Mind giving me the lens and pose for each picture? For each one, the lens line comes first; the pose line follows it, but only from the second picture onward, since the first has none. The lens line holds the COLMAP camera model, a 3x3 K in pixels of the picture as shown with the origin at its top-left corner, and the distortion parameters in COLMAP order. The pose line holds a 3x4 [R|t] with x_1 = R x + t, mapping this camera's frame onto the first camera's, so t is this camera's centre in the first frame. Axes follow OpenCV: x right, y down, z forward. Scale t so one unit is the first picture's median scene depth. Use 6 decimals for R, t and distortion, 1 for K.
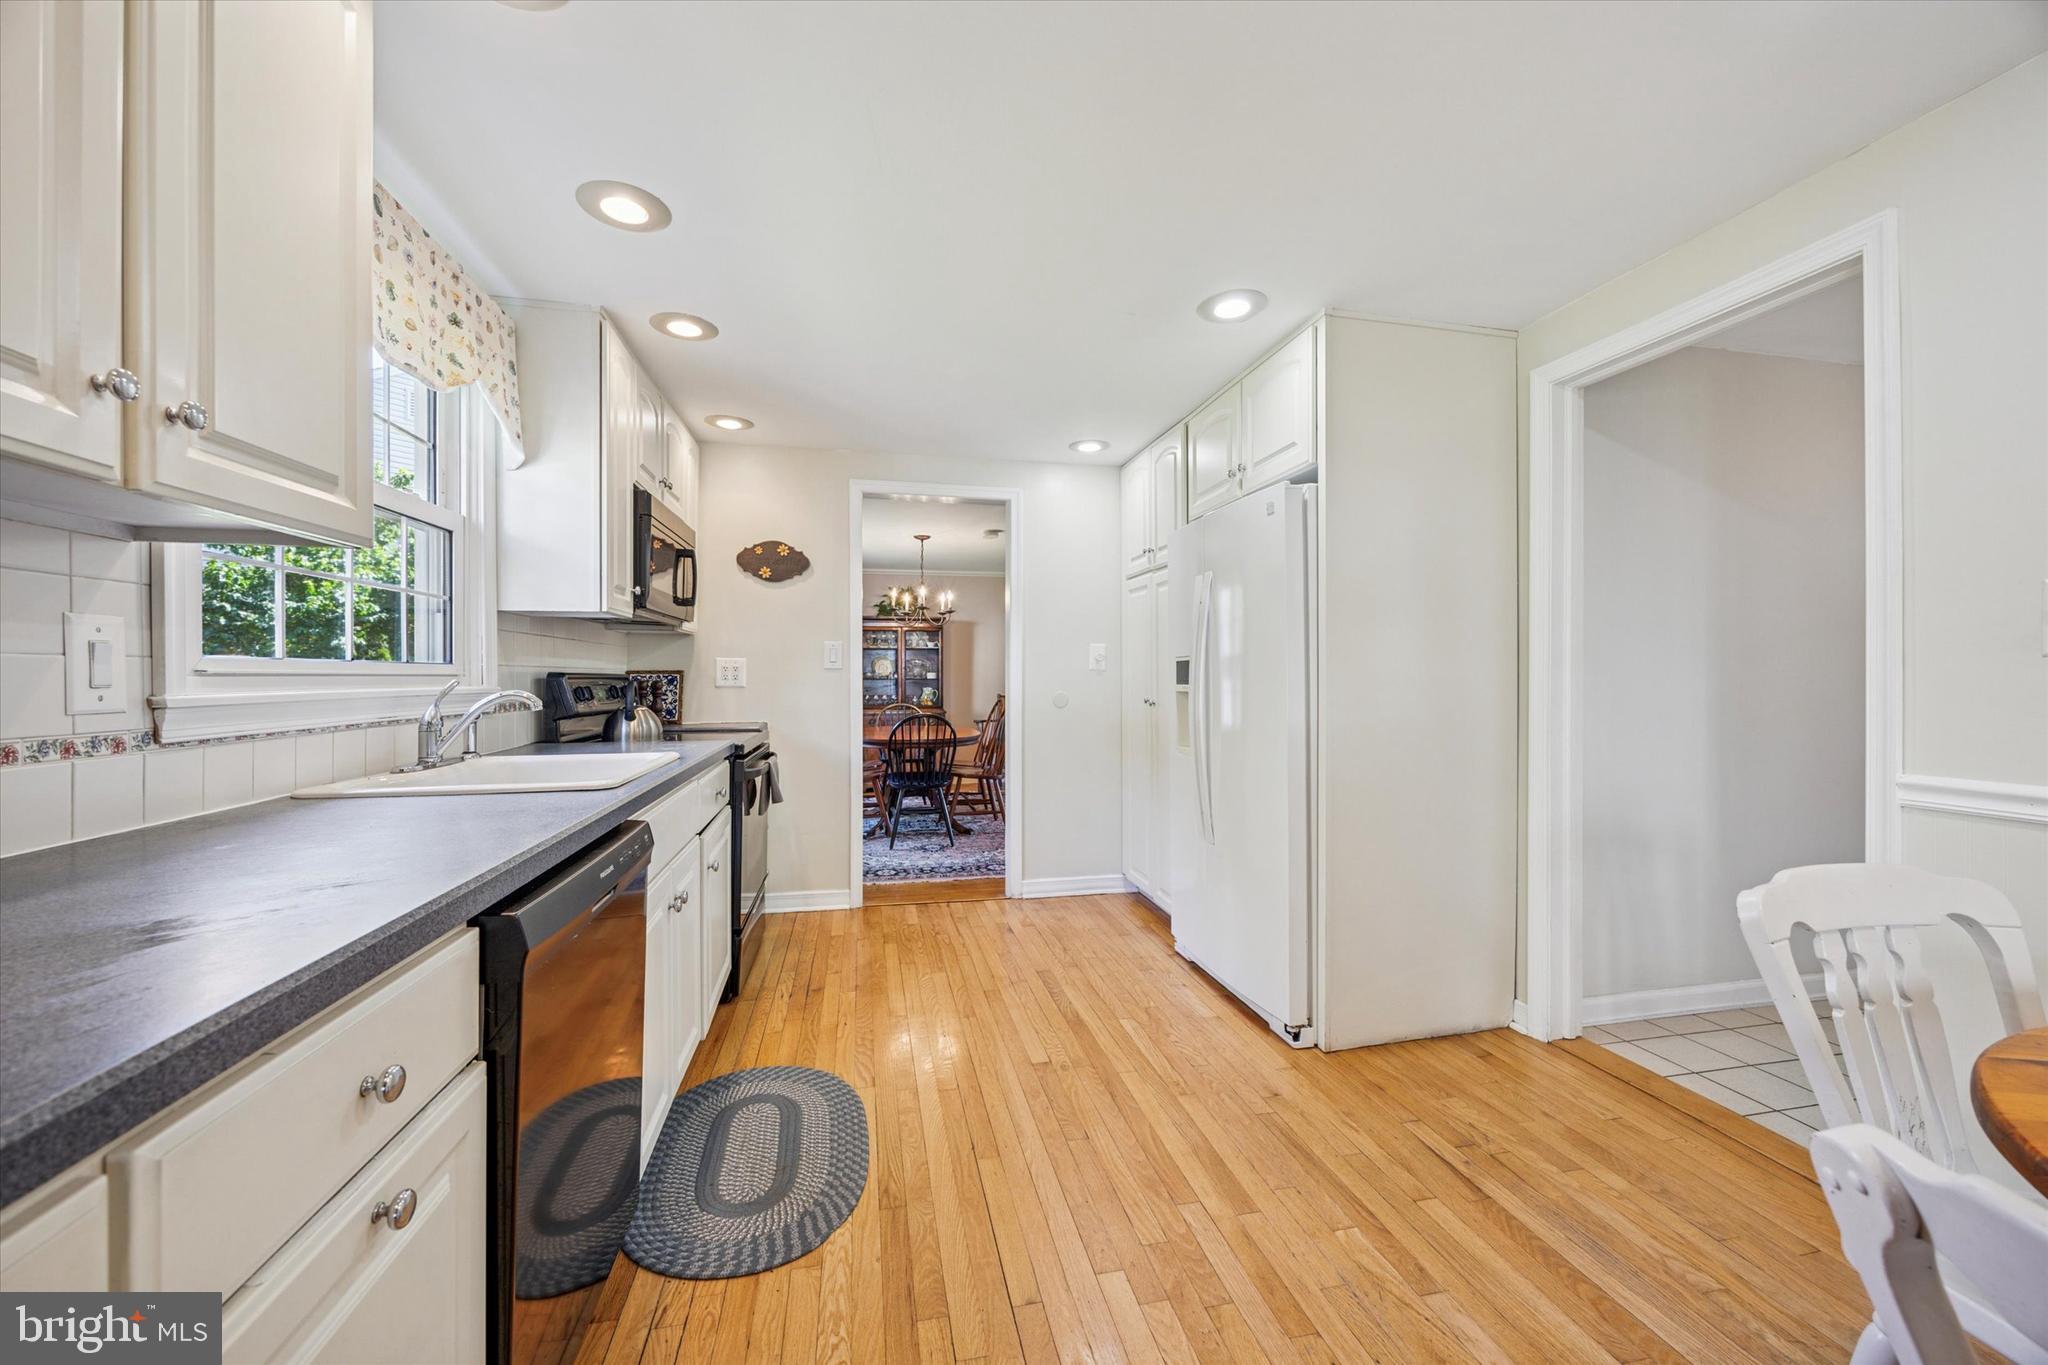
lens RADIAL K [[790.7, 0, 1015.3], [0, 790.7, 676.8], [0, 0, 1]] dist [-0.000814, 0.000013]
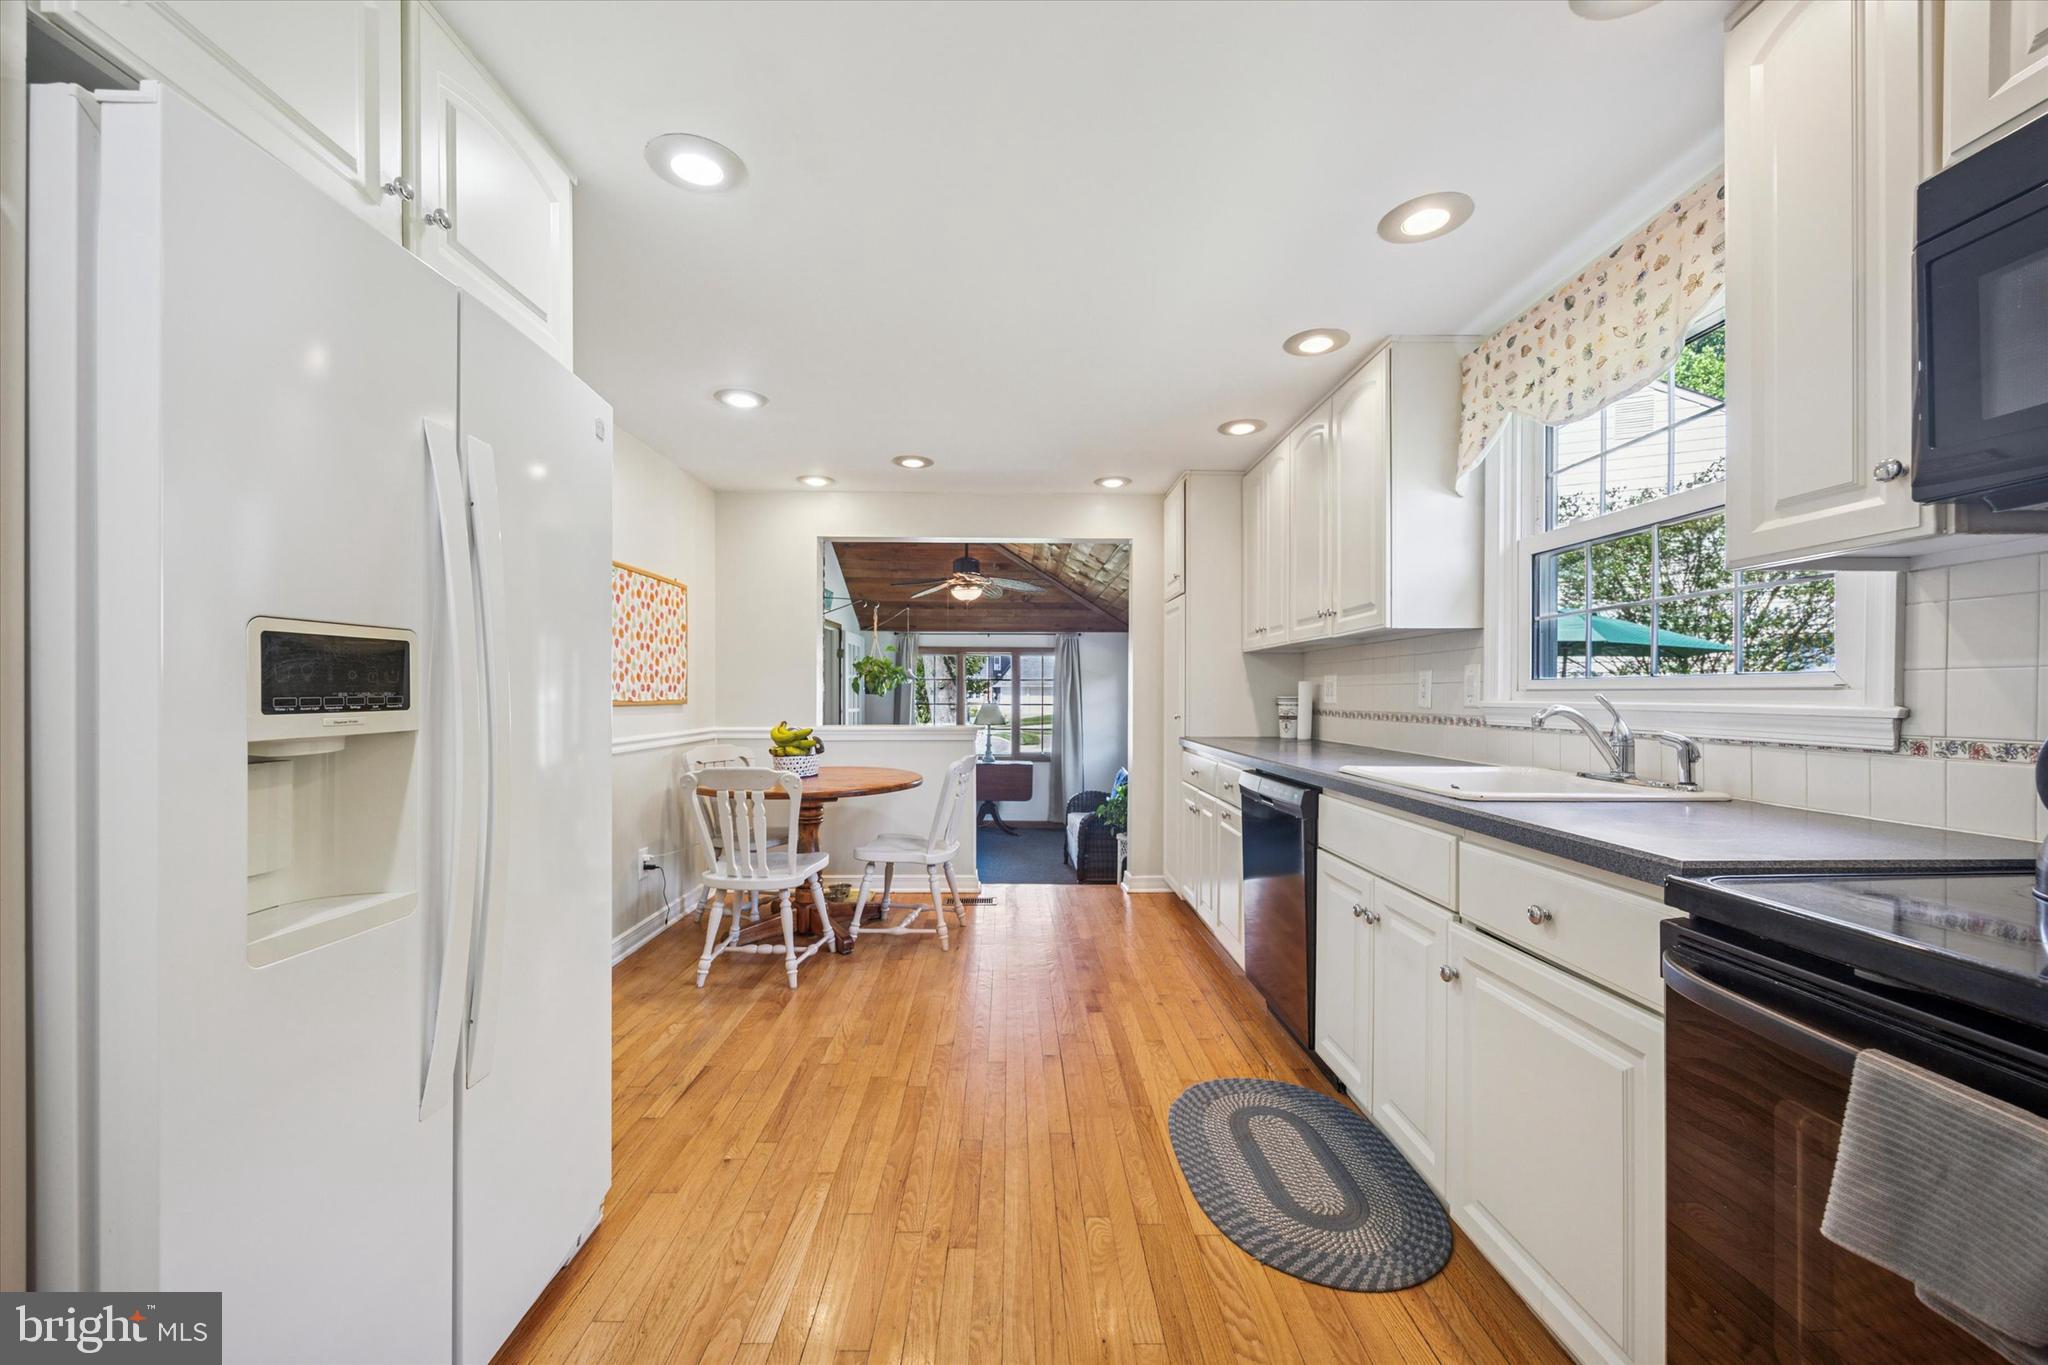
lens RADIAL K [[791.2, 0, 1025.8], [0, 791.2, 705.7], [0, 0, 1]] dist [-0.000722, -0.000123]
pose [[-0.984818, 0.006687, 0.173464, -0.189679], [0.008504, 0.999916, 0.009731, 0.013958], [-0.173384, 0.011058, -0.984792, 2.151913]]
